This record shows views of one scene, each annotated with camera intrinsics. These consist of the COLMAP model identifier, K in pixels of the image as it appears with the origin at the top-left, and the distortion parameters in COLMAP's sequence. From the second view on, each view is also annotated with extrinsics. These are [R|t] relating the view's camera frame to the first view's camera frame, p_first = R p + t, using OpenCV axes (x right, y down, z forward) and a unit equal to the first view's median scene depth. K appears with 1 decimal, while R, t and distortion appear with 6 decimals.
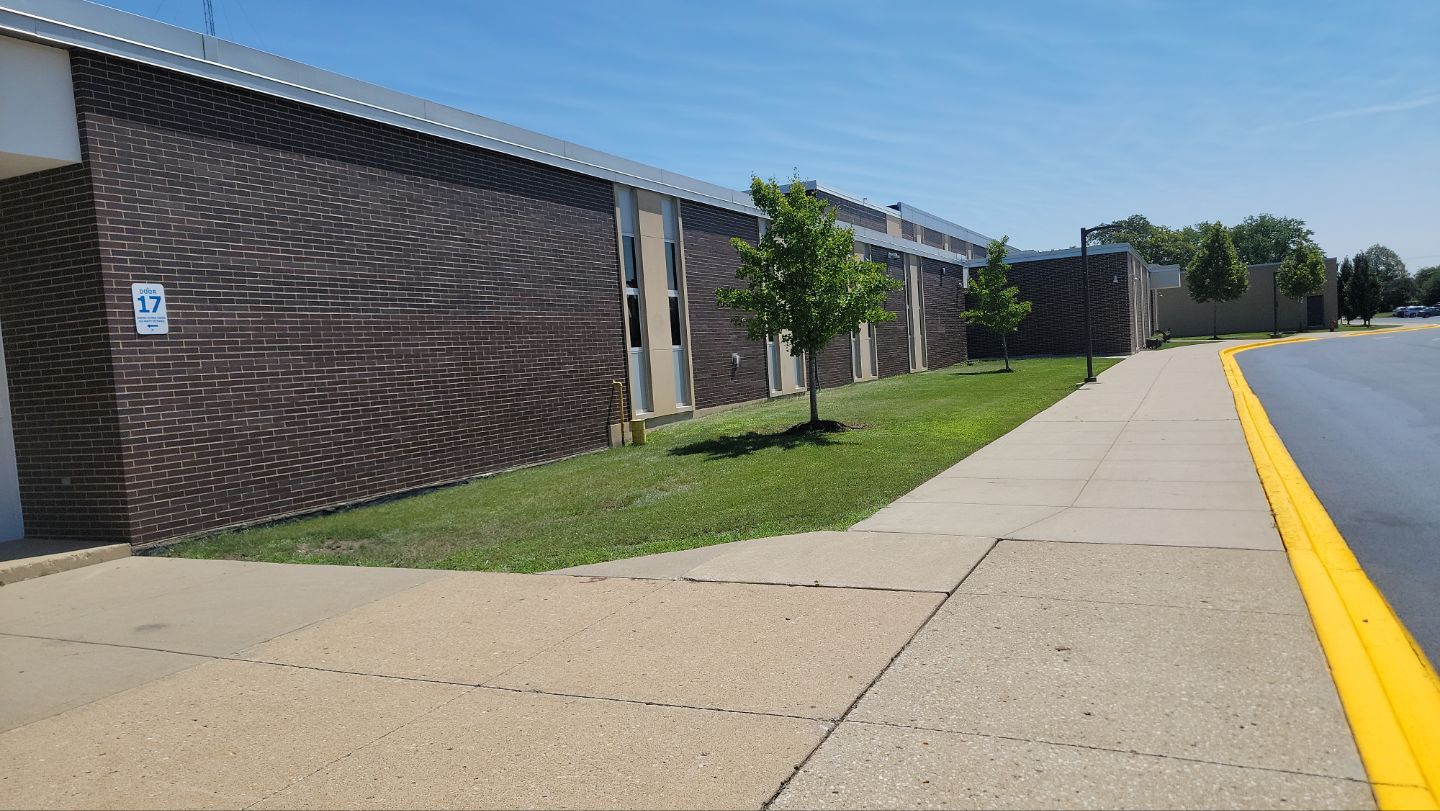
lens RADIAL K [[1013.5, 0, 727.4], [0, 1013.5, 406.1], [0, 0, 1]] dist [0.029436, -0.009991]
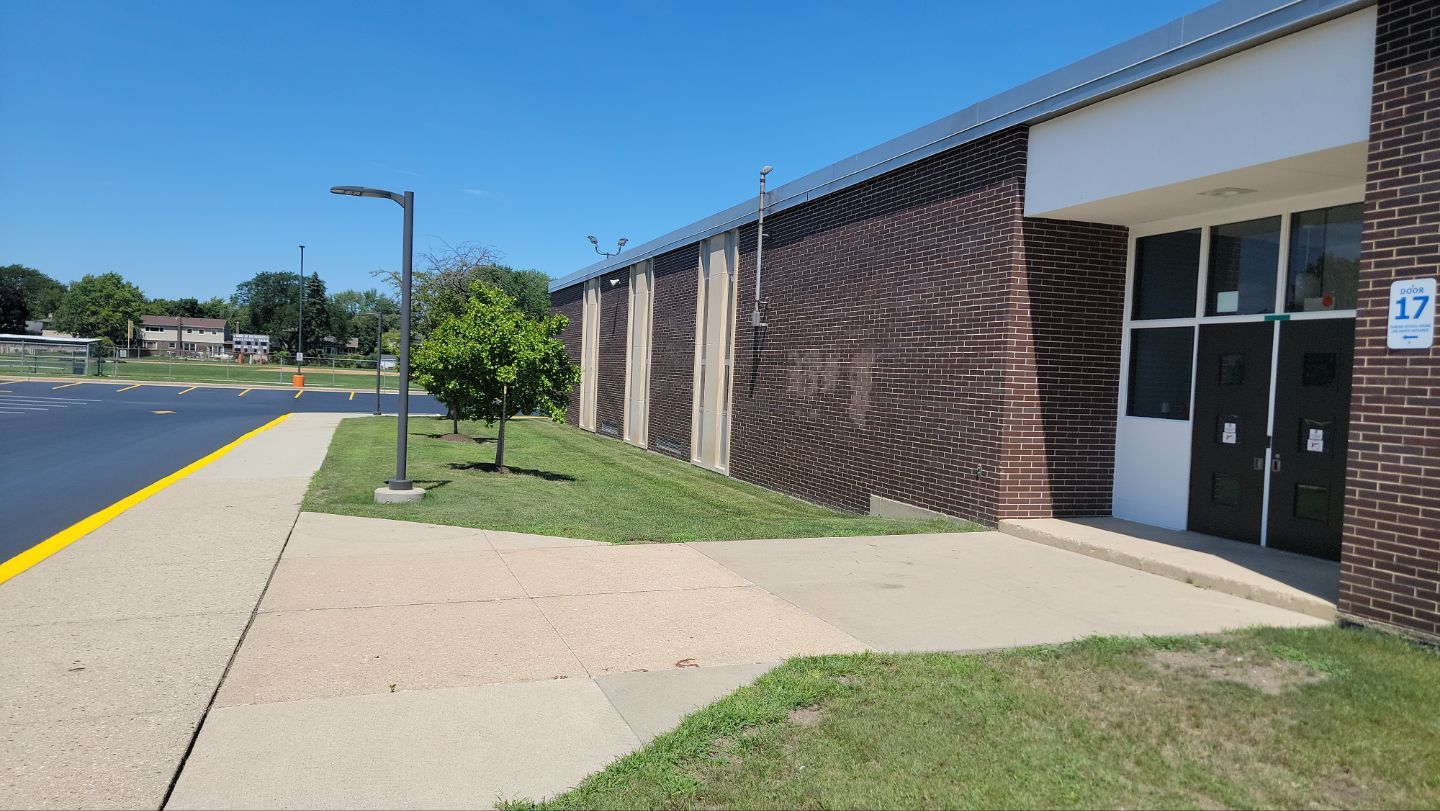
lens RADIAL K [[1013.5, 0, 724.1], [0, 1013.5, 414.5], [0, 0, 1]] dist [0.029436, -0.009991]
pose [[-0.717253, 0.064218, -0.693848, 0.310909], [-0.029402, 0.992068, 0.122213, -0.099845], [0.696192, 0.108058, -0.709676, 1.196184]]
